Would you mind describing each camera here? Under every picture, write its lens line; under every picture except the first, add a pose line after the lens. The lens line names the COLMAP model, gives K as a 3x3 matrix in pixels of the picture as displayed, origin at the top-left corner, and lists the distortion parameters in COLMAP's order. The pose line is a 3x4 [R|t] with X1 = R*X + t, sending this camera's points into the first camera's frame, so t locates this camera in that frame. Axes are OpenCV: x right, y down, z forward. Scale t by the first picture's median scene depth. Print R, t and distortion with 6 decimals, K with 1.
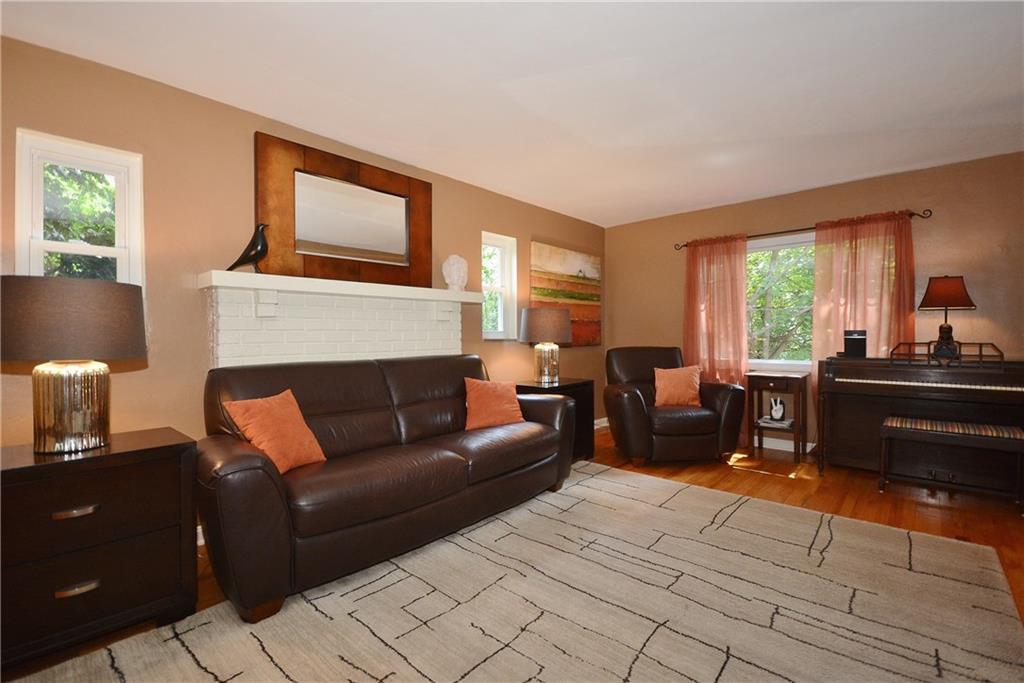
lens RADIAL K [[451.1, 0, 517.1], [0, 451.1, 341.9], [0, 0, 1]] dist [0.001482, -0.010307]
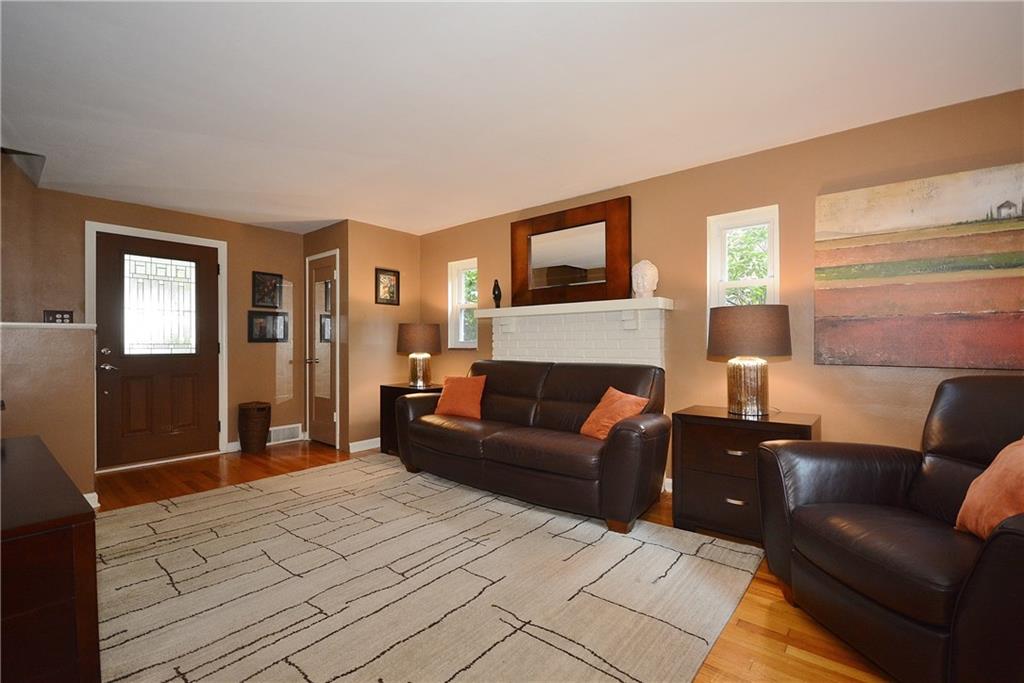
lens RADIAL K [[451.1, 0, 517.1], [0, 451.1, 341.9], [0, 0, 1]] dist [0.001482, -0.010307]
pose [[0.034079, 0.013747, -0.999325, 0.893124], [-0.007212, 0.999883, 0.013508, -0.033133], [0.999393, 0.006746, 0.034174, 0.767994]]
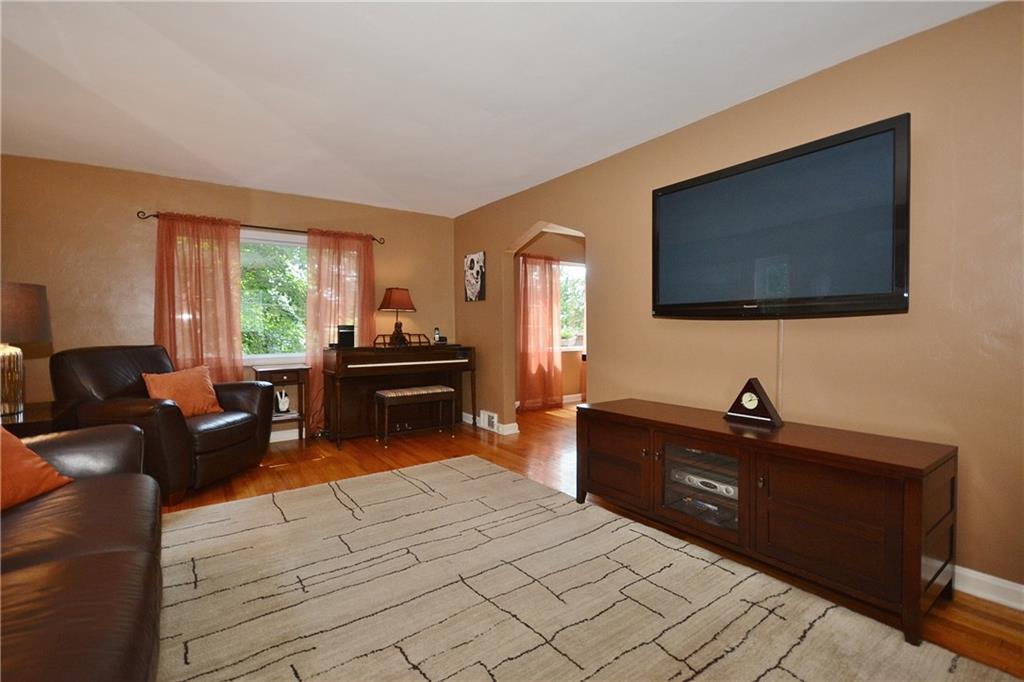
lens RADIAL K [[463.3, 0, 513.6], [0, 463.3, 337.6], [0, 0, 1]] dist [-0.000462, -0.000108]
pose [[0.218218, -0.018413, 0.975726, -0.412935], [0.018147, 0.999726, 0.014808, -0.003115], [-0.975731, 0.014475, 0.218493, 0.313748]]
